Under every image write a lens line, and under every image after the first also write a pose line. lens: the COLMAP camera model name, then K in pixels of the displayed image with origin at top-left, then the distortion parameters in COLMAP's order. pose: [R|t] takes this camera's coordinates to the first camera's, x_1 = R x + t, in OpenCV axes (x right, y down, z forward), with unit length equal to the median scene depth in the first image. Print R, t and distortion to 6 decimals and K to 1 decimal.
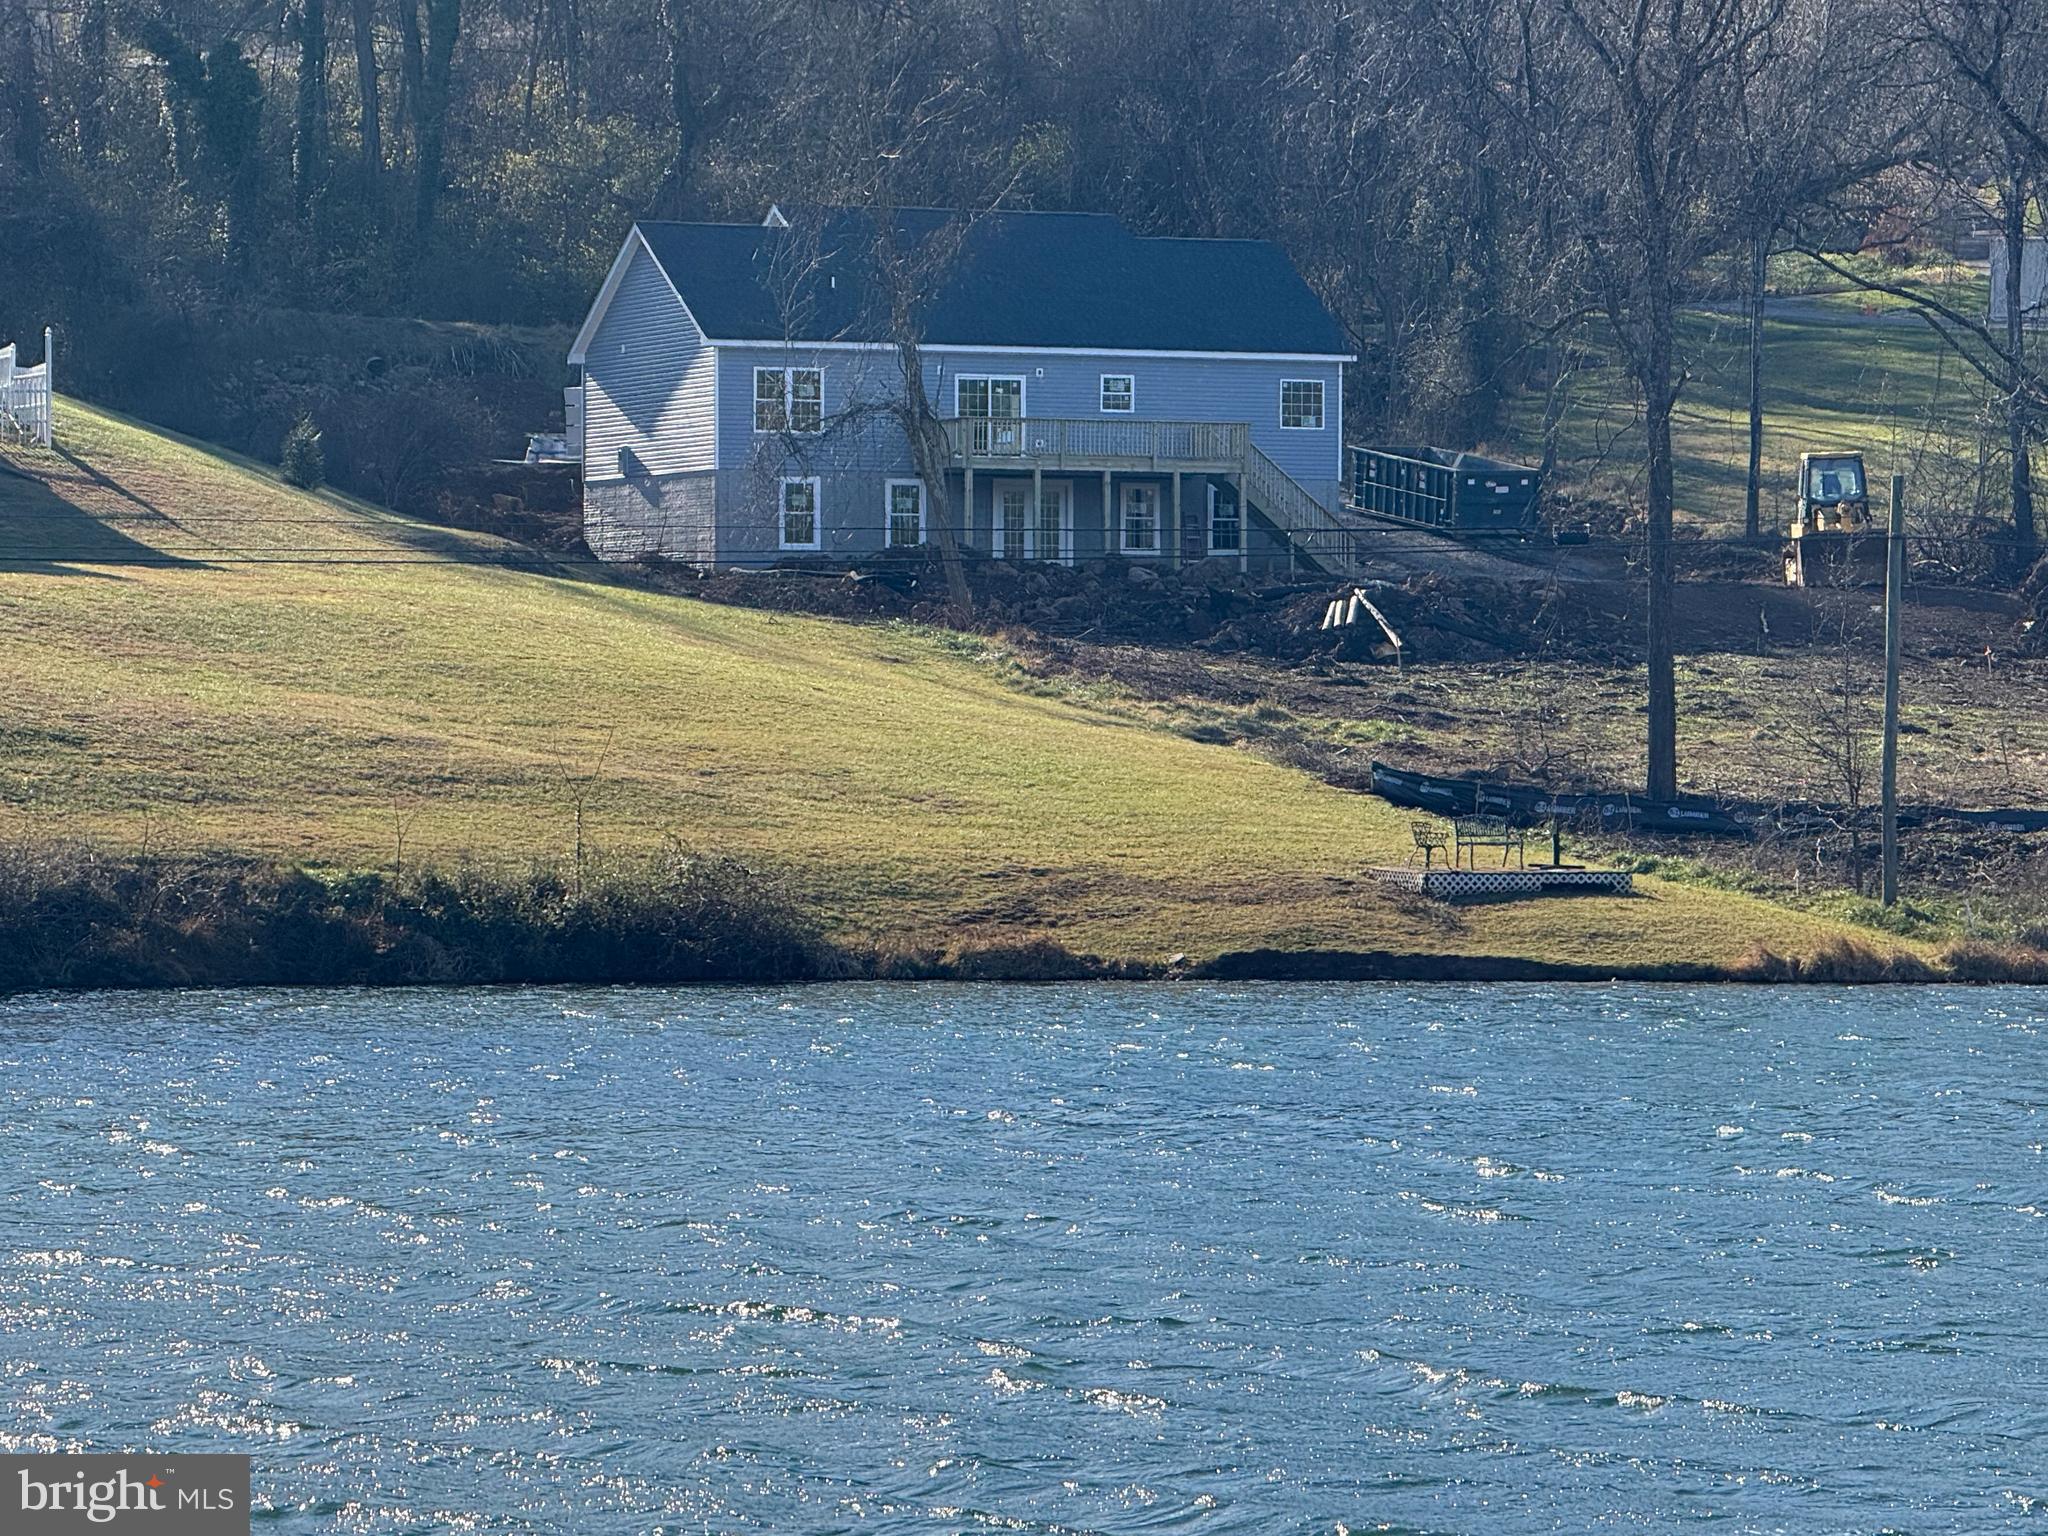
lens RADIAL K [[8125.6, 0, 1023.9], [0, 8125.6, 766.7], [0, 0, 1]] dist [0.070093, 0.000000]
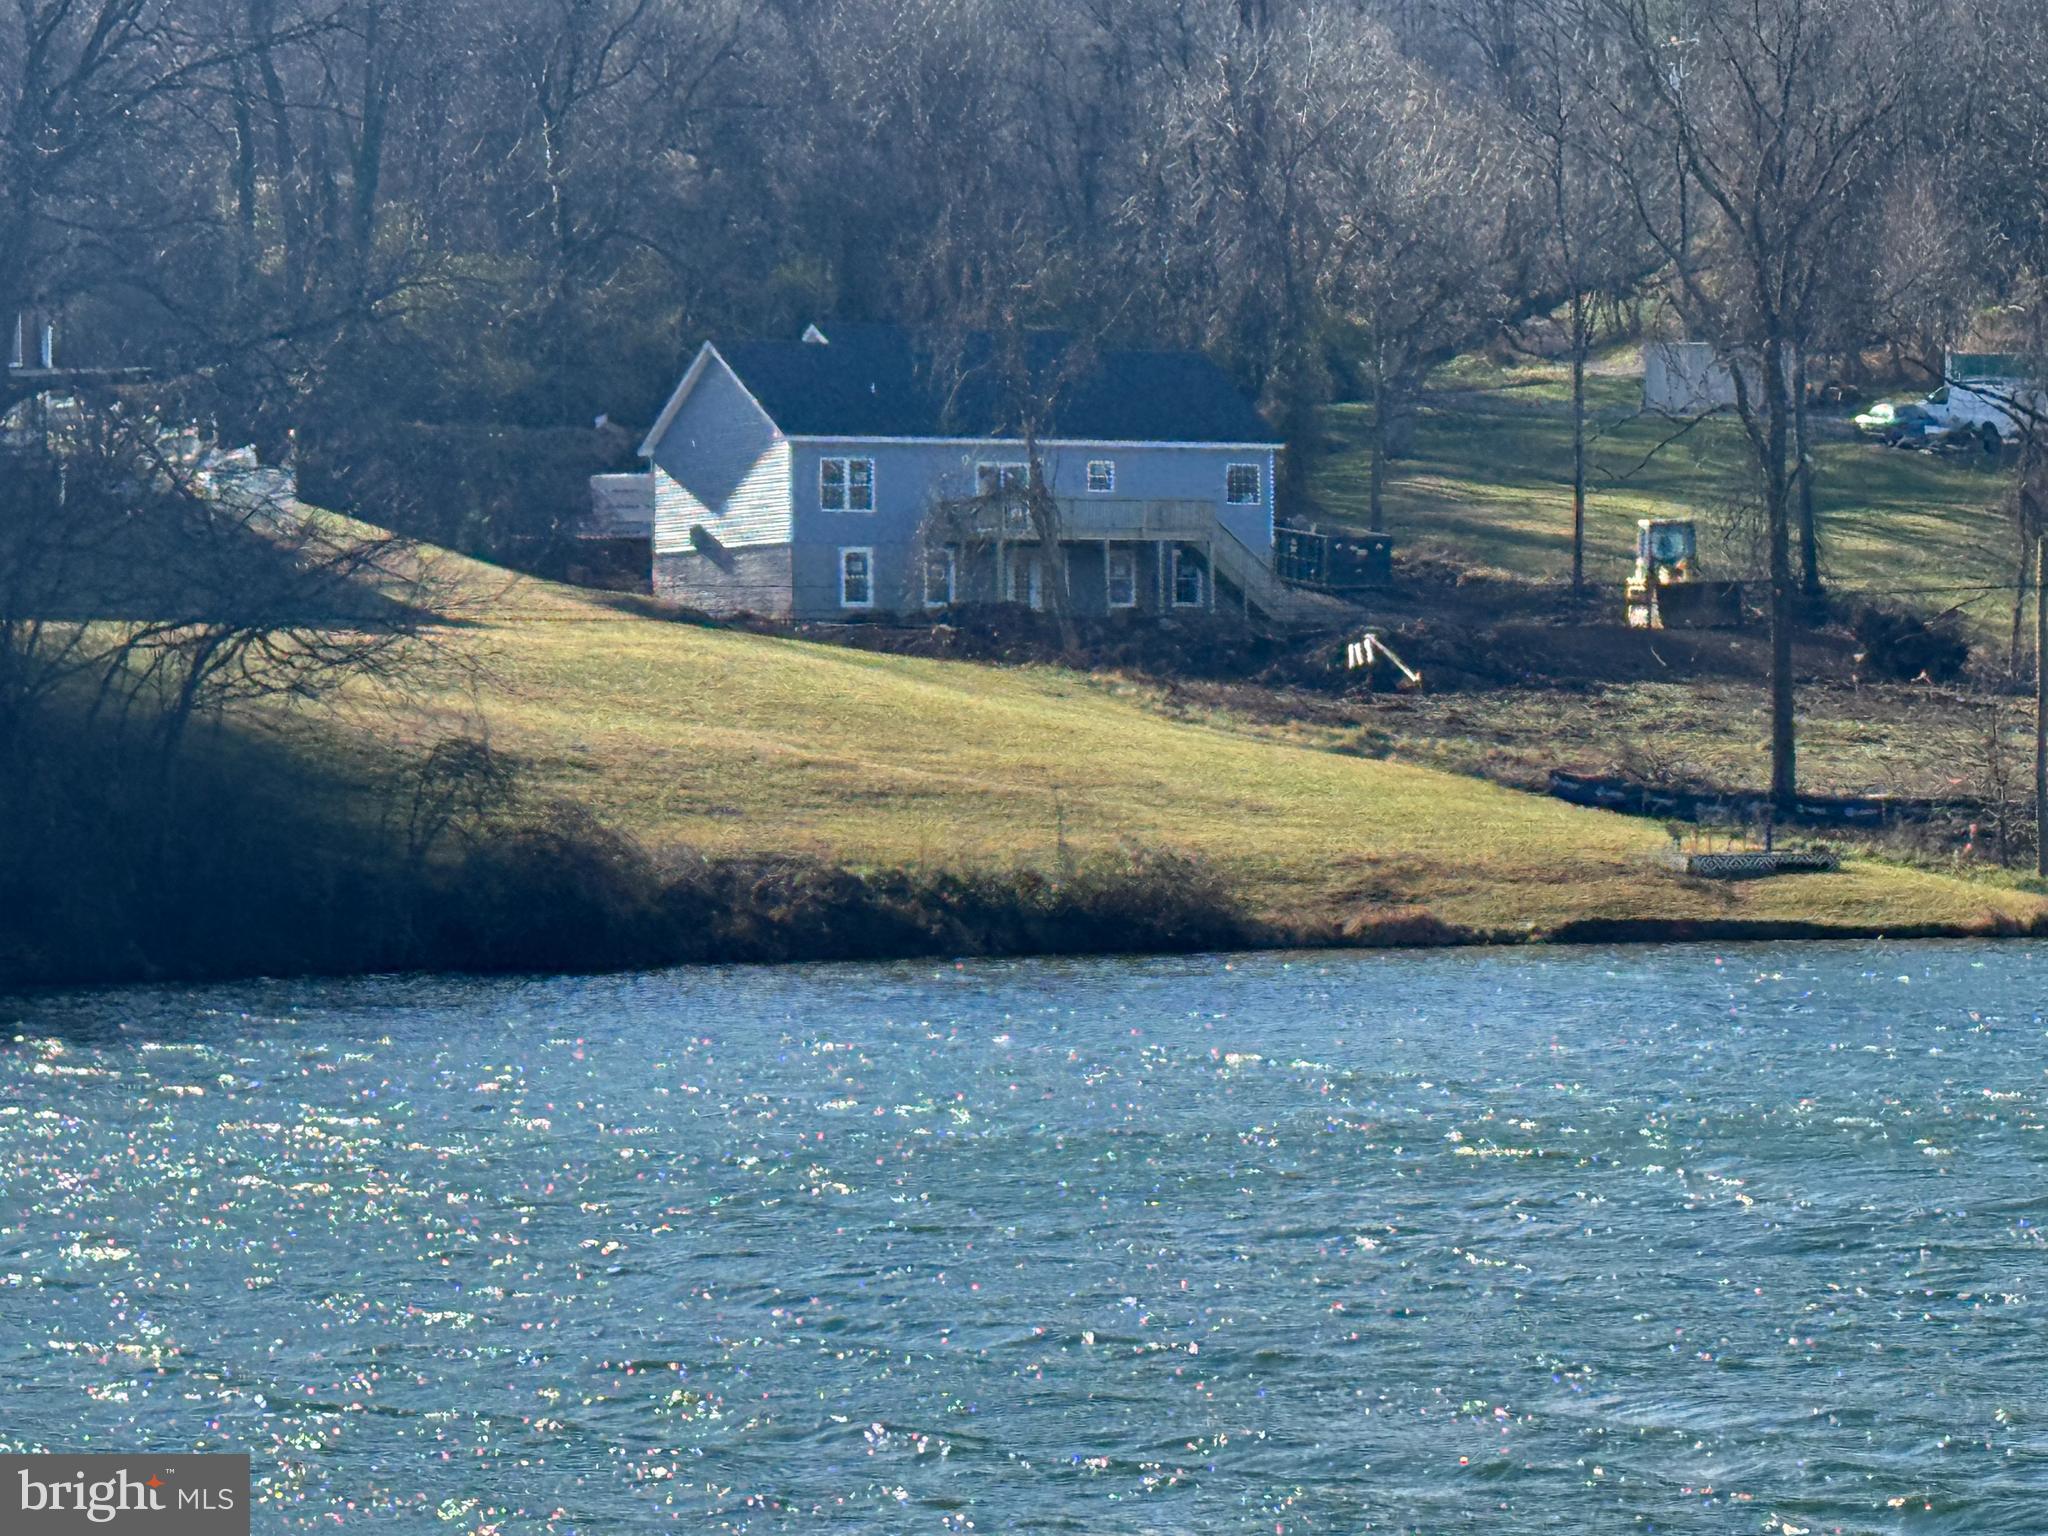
lens RADIAL K [[7020.6, 0, 1024.1], [0, 7020.6, 768.7], [0, 0, 1]] dist [0.023486, 0.000000]
pose [[0.991751, -0.014008, 0.127414, -0.150950], [0.014401, 0.999894, -0.002166, 0.000235], [-0.127370, 0.003983, 0.991847, -0.054142]]
